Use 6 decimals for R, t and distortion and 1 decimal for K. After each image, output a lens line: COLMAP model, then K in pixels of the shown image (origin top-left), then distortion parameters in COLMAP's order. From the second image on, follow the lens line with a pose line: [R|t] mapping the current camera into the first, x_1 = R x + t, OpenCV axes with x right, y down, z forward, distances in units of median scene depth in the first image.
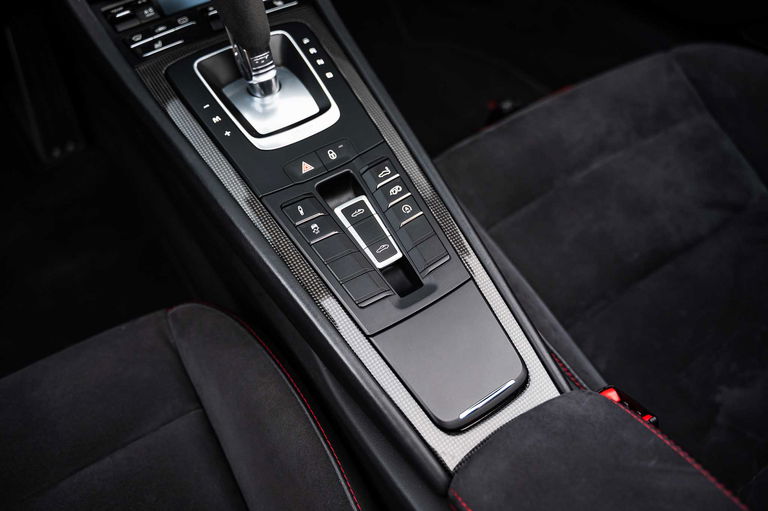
lens RADIAL K [[619.2, 0, 385.9], [0, 619.2, 257.3], [0, 0, 1]] dist [0.005242, 0.005661]
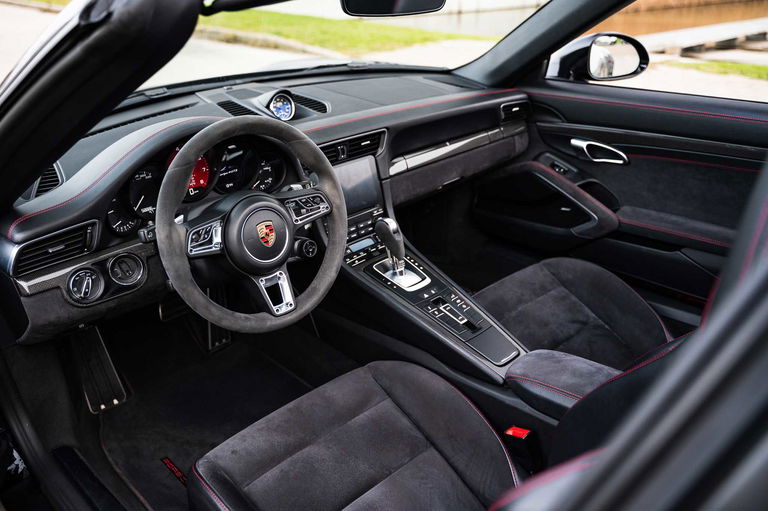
lens RADIAL K [[629.2, 0, 383.0], [0, 629.2, 254.8], [0, 0, 1]] dist [0.002973, 0.000299]
pose [[0.983386, -0.057632, 0.172133, -0.705074], [0.123974, 0.905891, -0.404959, 0.716236], [-0.132595, 0.419572, 0.897986, -1.404713]]
